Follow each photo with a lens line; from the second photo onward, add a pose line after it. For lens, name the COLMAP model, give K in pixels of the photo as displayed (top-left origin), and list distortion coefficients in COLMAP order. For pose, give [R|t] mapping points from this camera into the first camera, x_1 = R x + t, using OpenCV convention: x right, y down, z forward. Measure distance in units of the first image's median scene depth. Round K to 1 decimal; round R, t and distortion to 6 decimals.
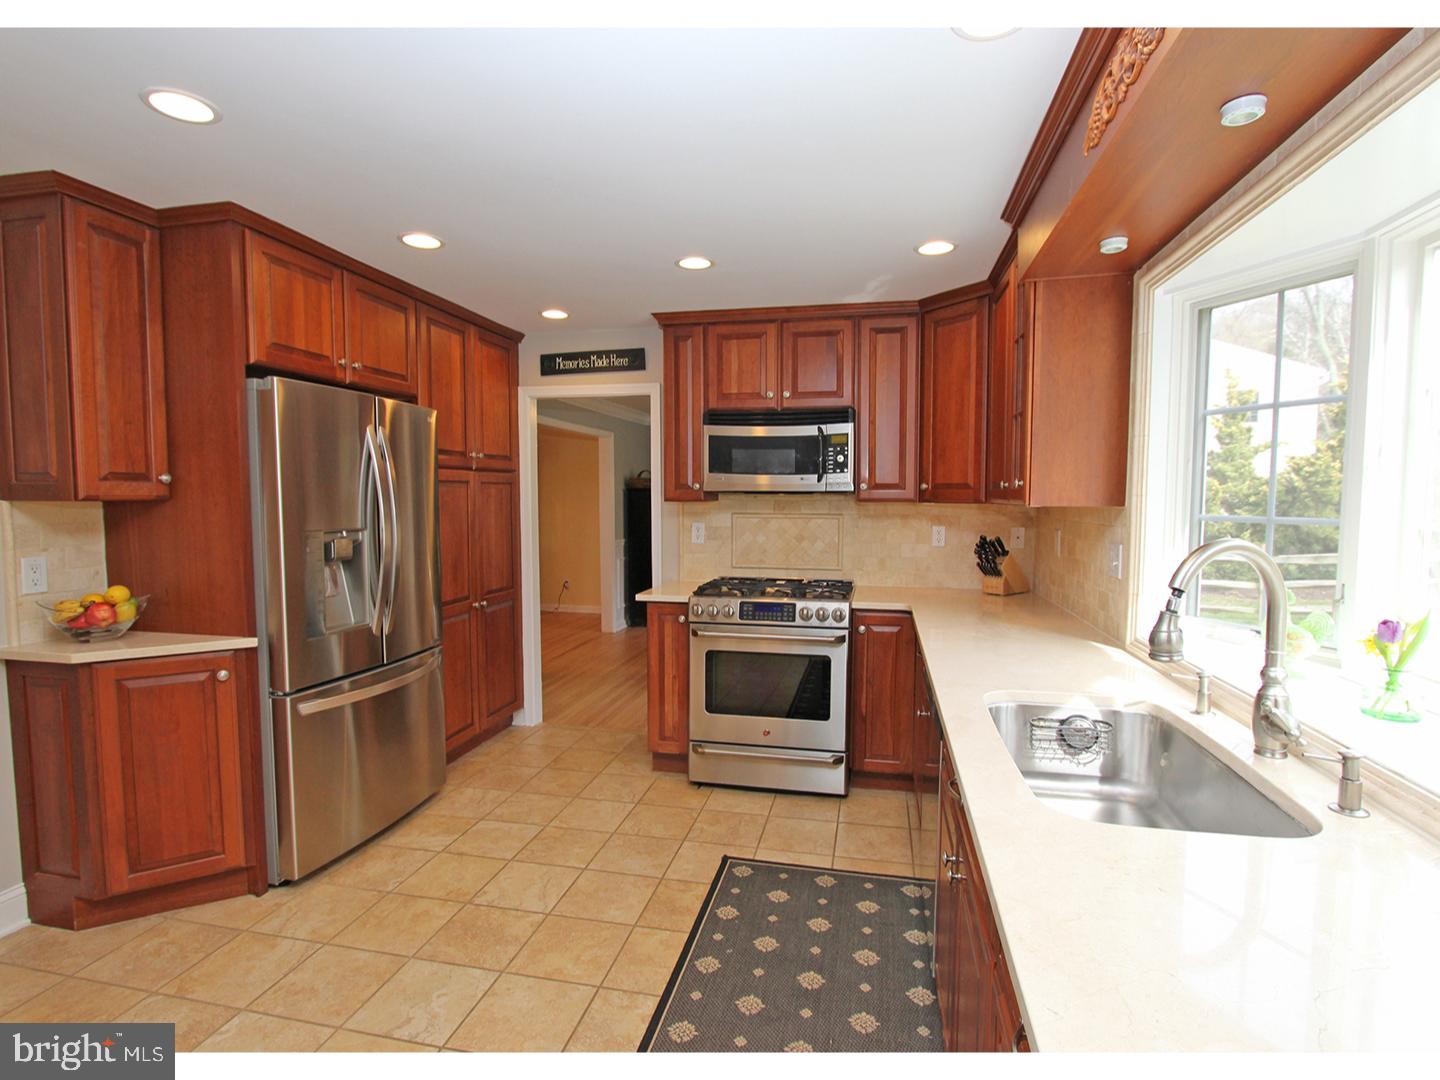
lens RADIAL K [[749.1, 0, 718.0], [0, 749.1, 540.5], [0, 0, 1]] dist [-0.026222, -0.000045]
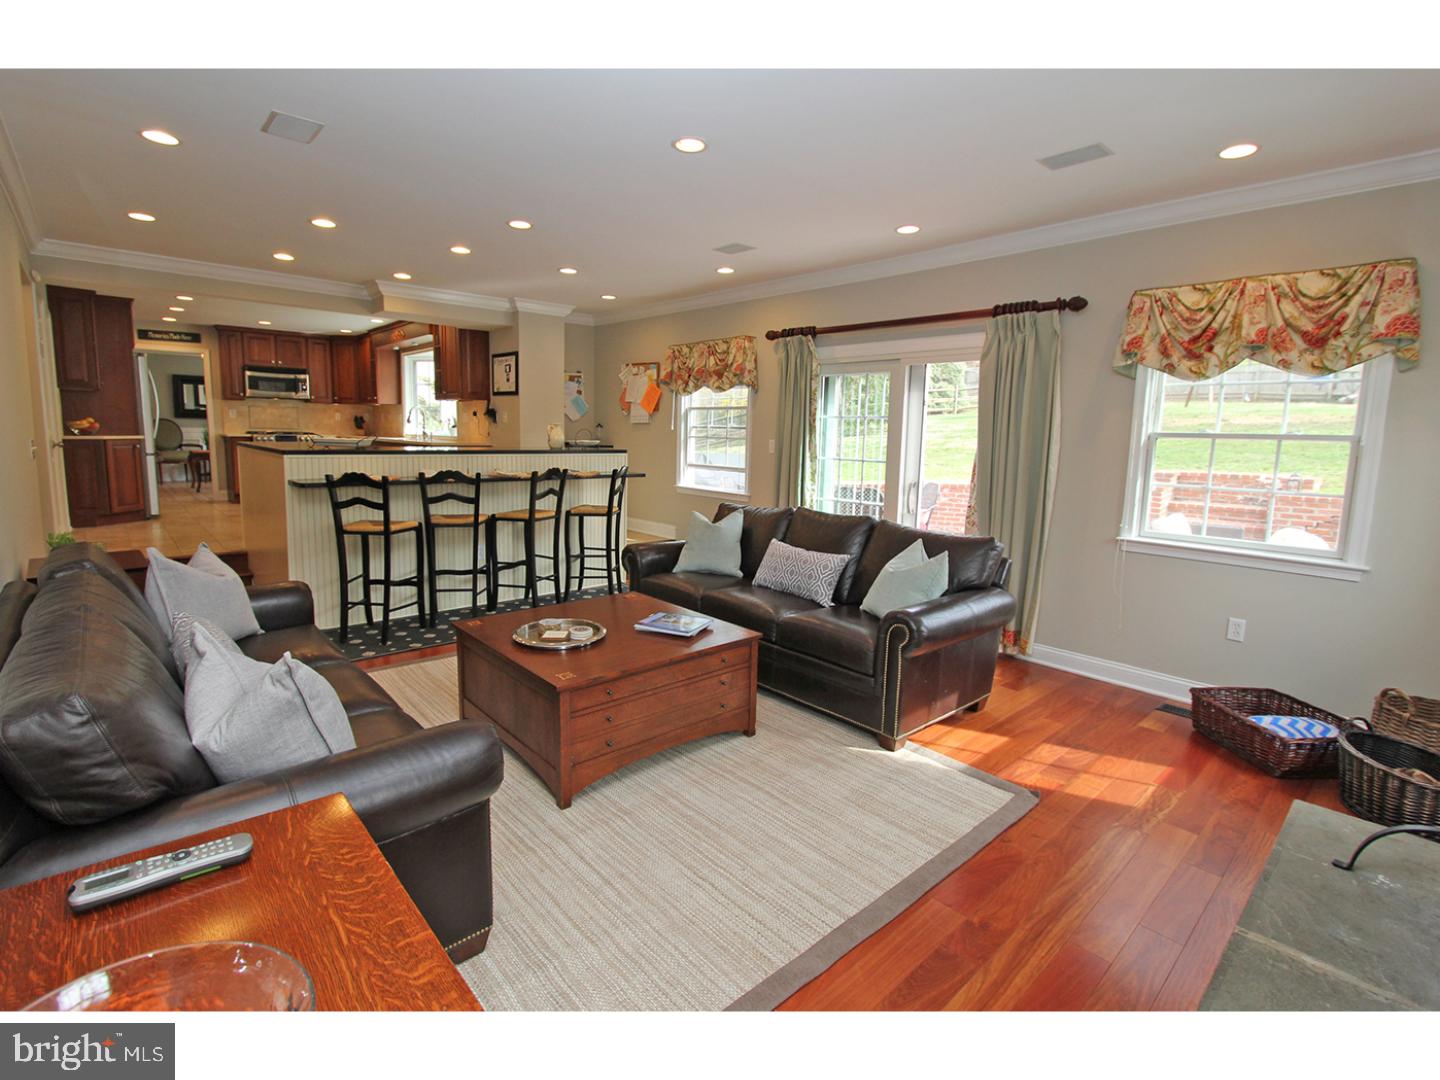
lens RADIAL K [[681.9, 0, 725.1], [0, 681.9, 541.2], [0, 0, 1]] dist [-0.015587, 0.002912]
pose [[0.589052, -0.118144, 0.799412, -1.007908], [0.022950, 0.991302, 0.129592, 0.174186], [-0.807769, -0.057990, 0.586639, -1.825185]]
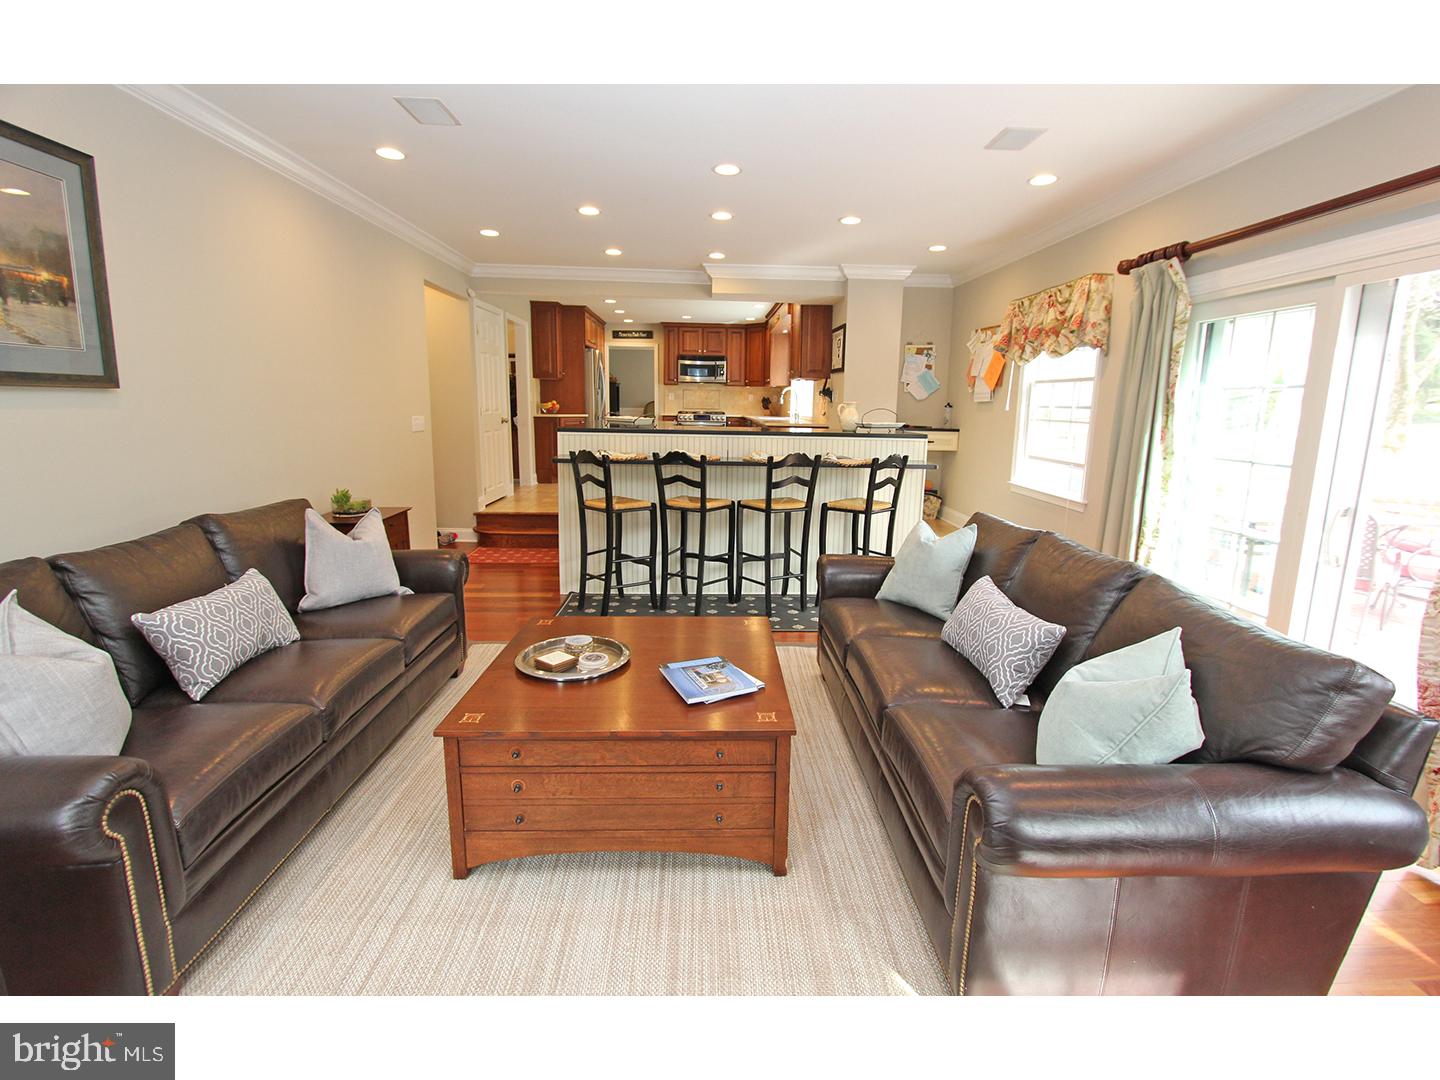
lens RADIAL K [[681.9, 0, 734.5], [0, 681.9, 524.6], [0, 0, 1]] dist [-0.015587, 0.002912]
pose [[0.967998, -0.025550, 0.249654, -0.514812], [-0.005337, 0.992483, 0.122266, 0.176433], [-0.250902, -0.119685, 0.960585, -1.850925]]
